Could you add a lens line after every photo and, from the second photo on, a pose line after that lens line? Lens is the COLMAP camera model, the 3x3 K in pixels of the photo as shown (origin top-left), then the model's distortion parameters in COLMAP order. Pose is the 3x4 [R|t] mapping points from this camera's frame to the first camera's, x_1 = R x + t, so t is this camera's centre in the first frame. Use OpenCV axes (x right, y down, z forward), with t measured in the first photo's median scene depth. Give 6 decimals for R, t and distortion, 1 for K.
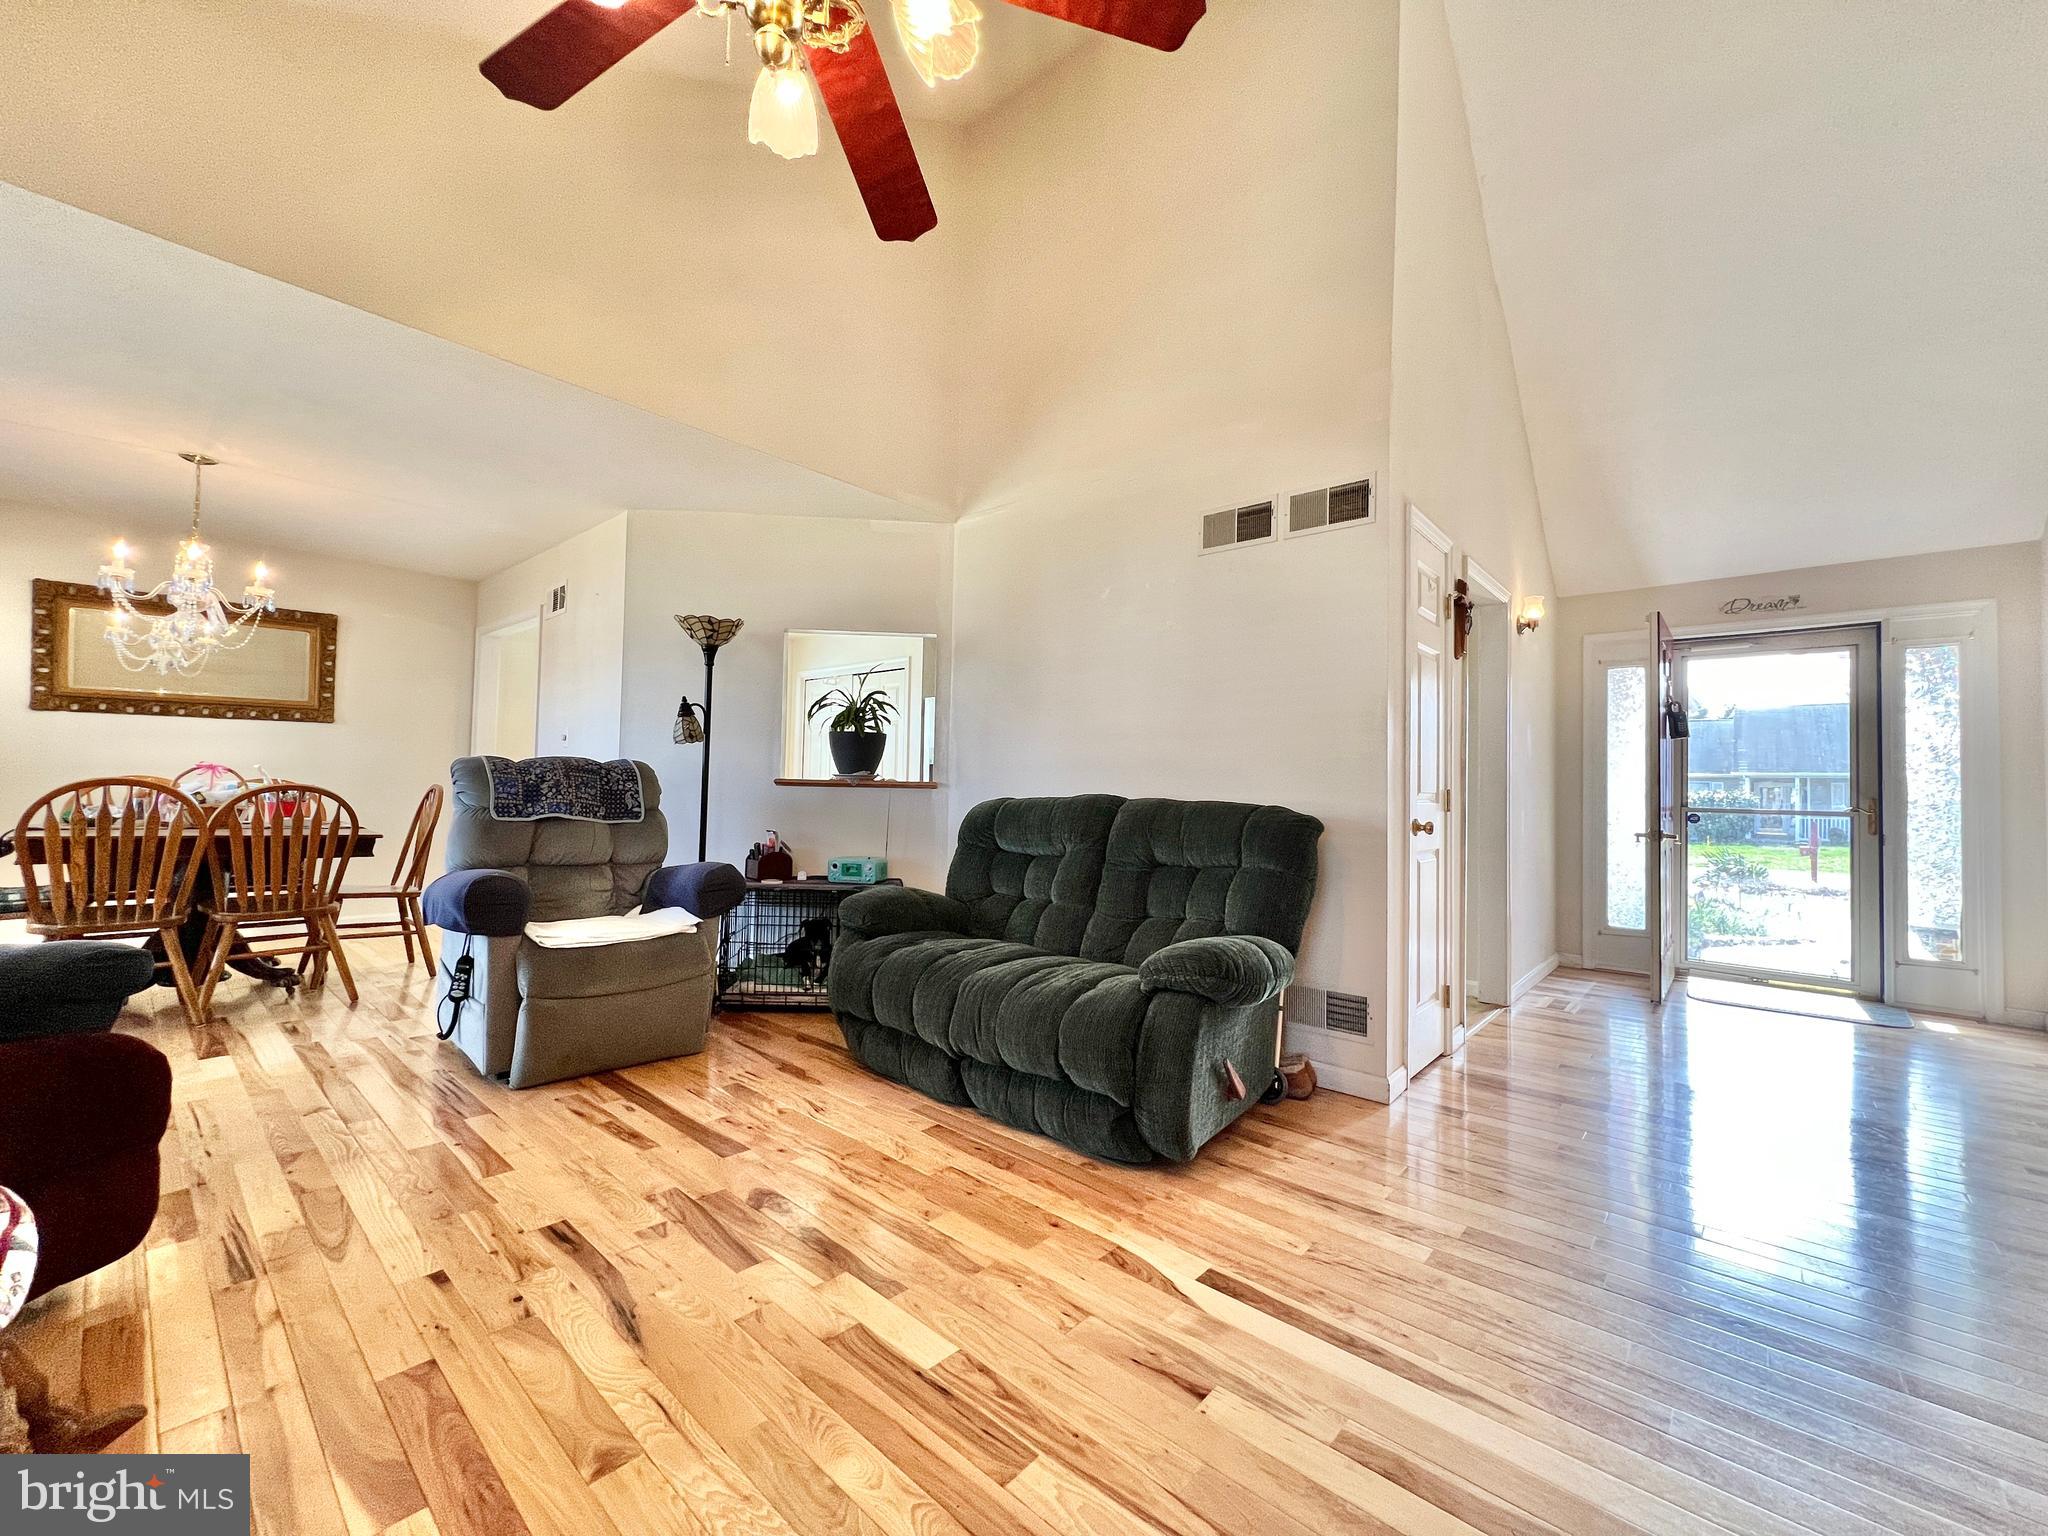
lens RADIAL K [[818.7, 0, 1022.2], [0, 818.7, 758.8], [0, 0, 1]] dist [-0.001769, 0.000508]
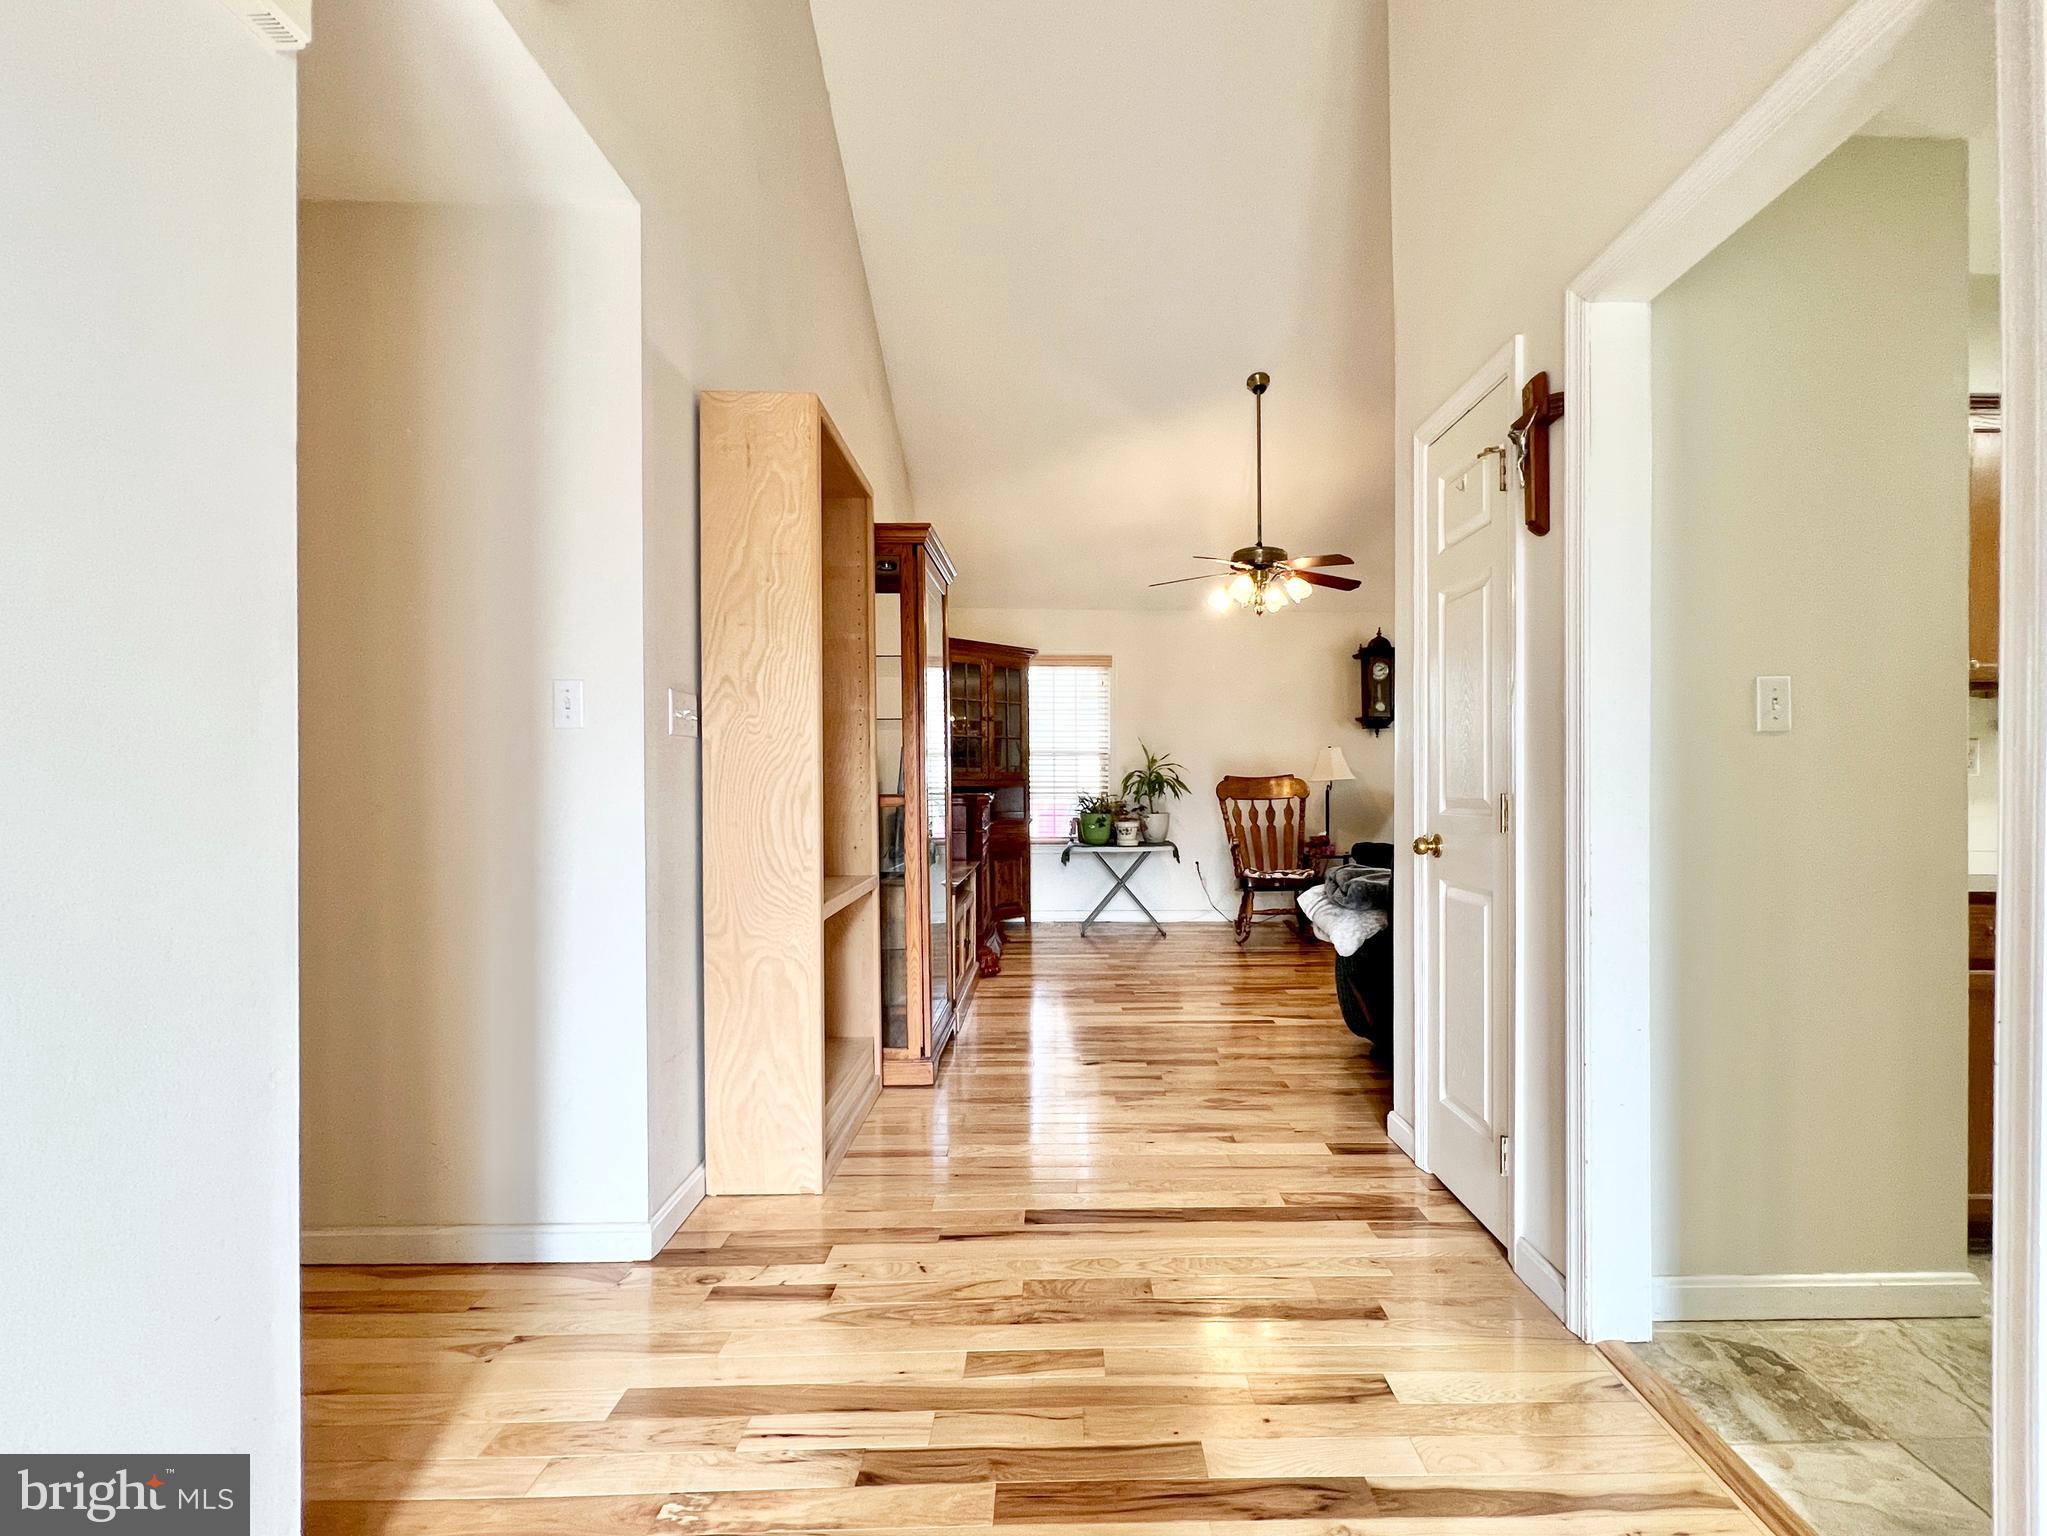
lens RADIAL K [[899.8, 0, 1083.3], [0, 899.8, 780.0], [0, 0, 1]] dist [-0.003614, 0.001844]
pose [[-0.728503, -0.027224, -0.684502, 1.151817], [0.007761, 0.998818, -0.047986, 0.052963], [0.684999, -0.040270, -0.727430, 1.247761]]
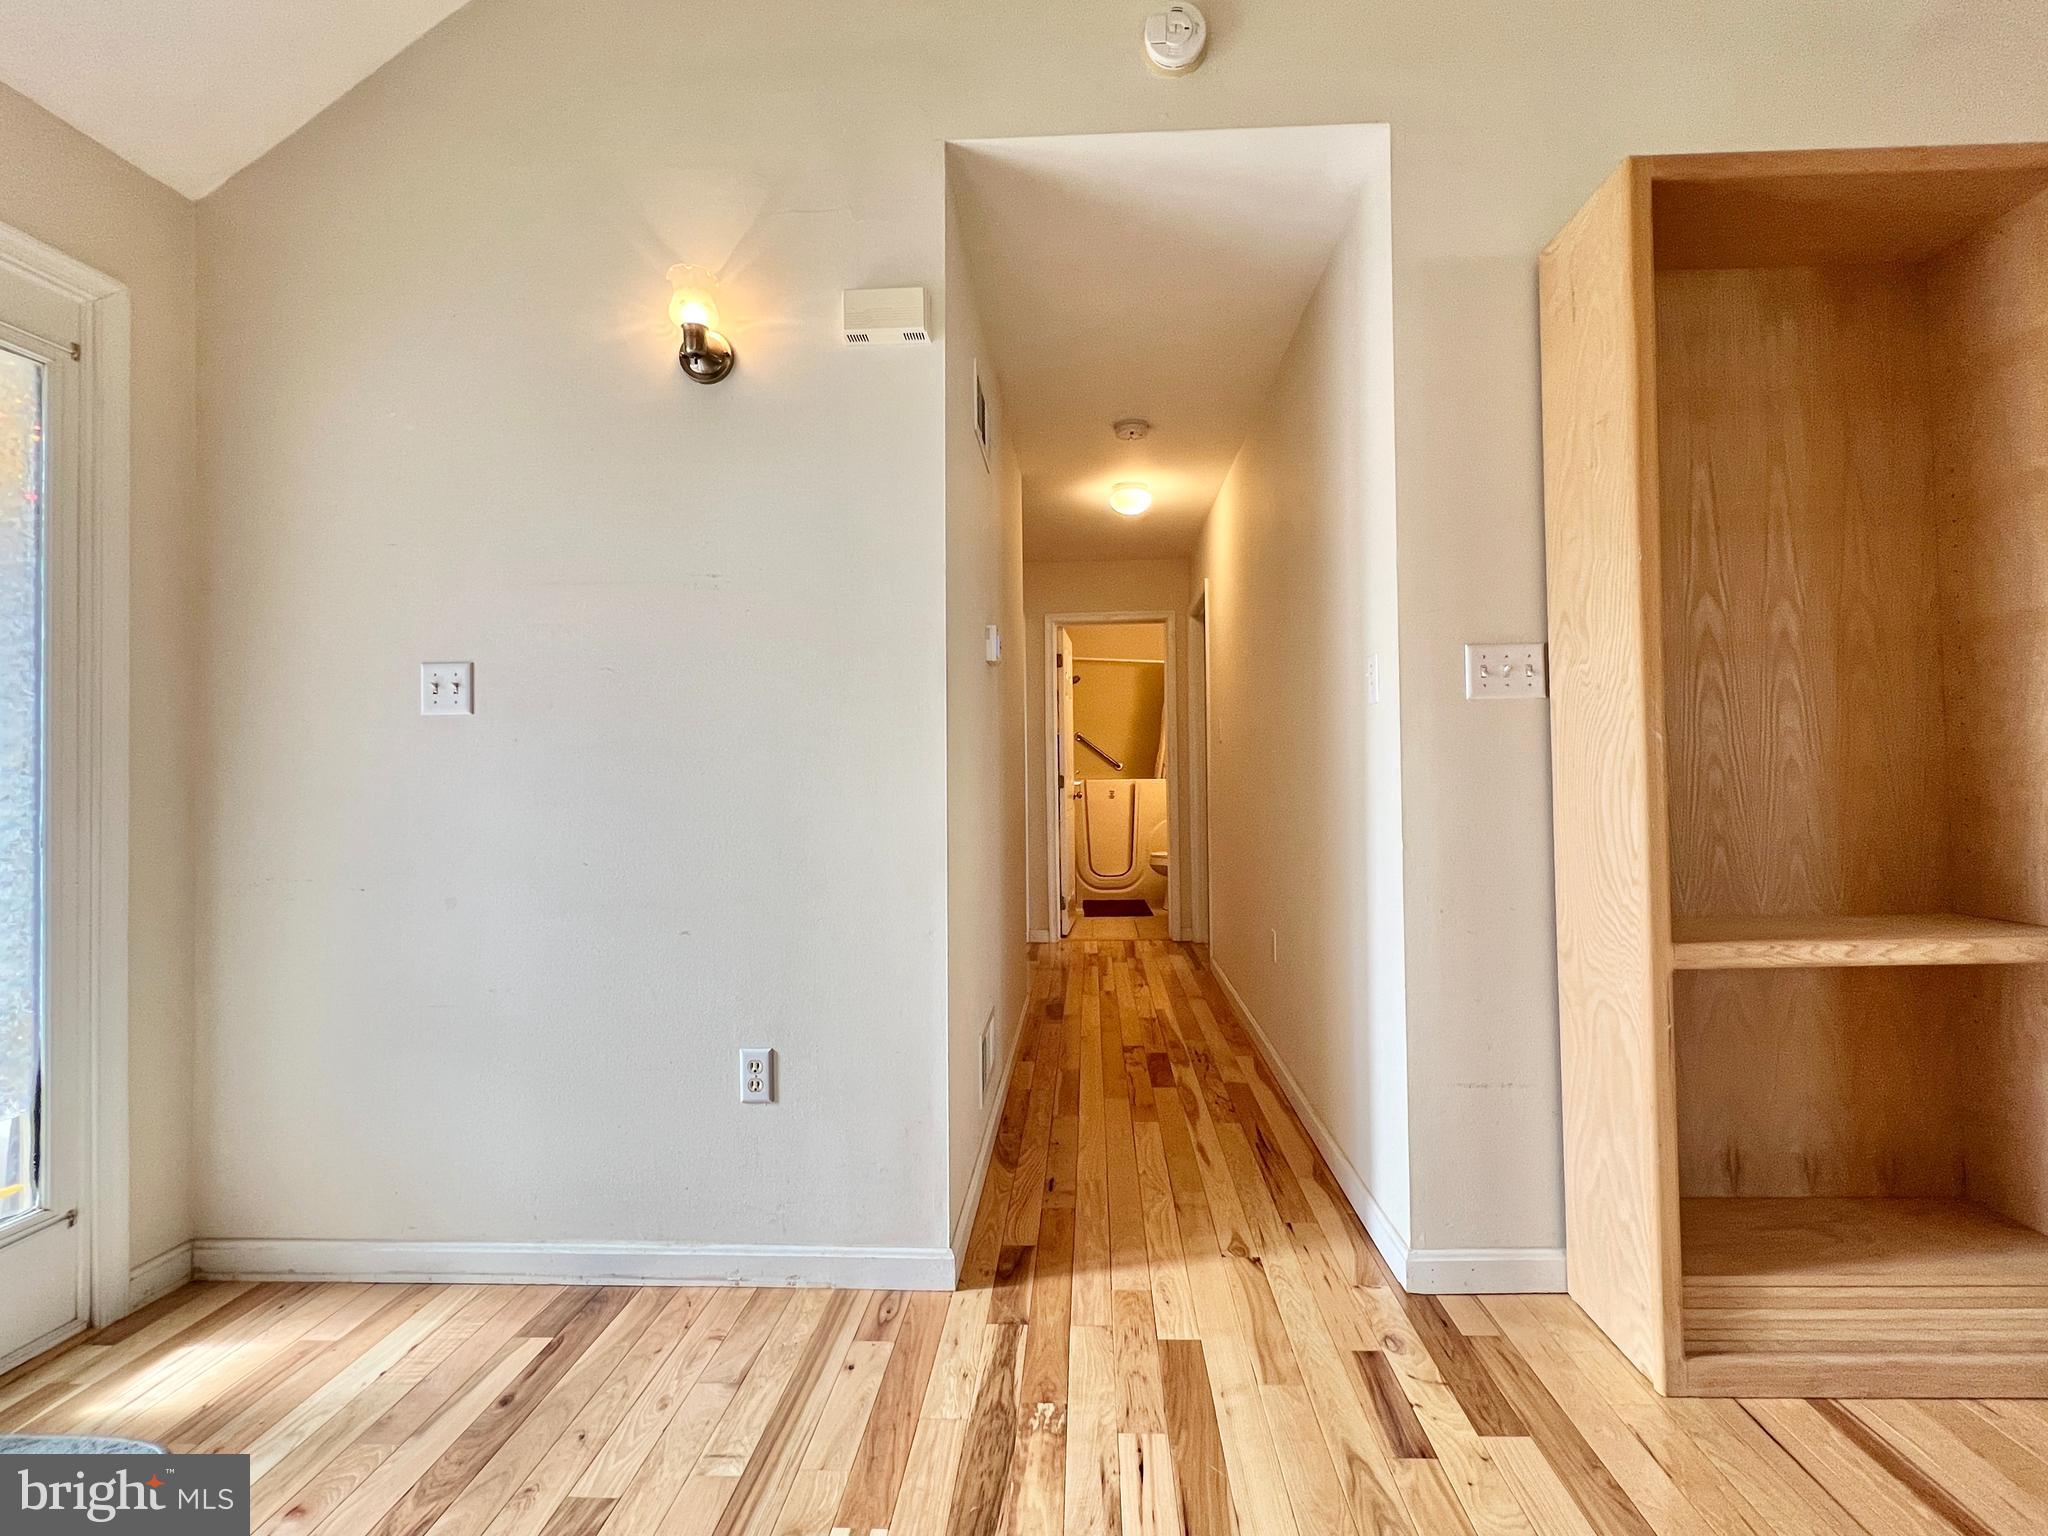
lens RADIAL K [[881.0, 0, 1054.8], [0, 881.0, 778.1], [0, 0, 1]] dist [-0.003319, -0.000343]
pose [[-0.638215, -0.008871, 0.769807, 0.658841], [-0.032359, 0.999359, -0.015312, 0.050218], [-0.769178, -0.034683, -0.638093, 1.102083]]
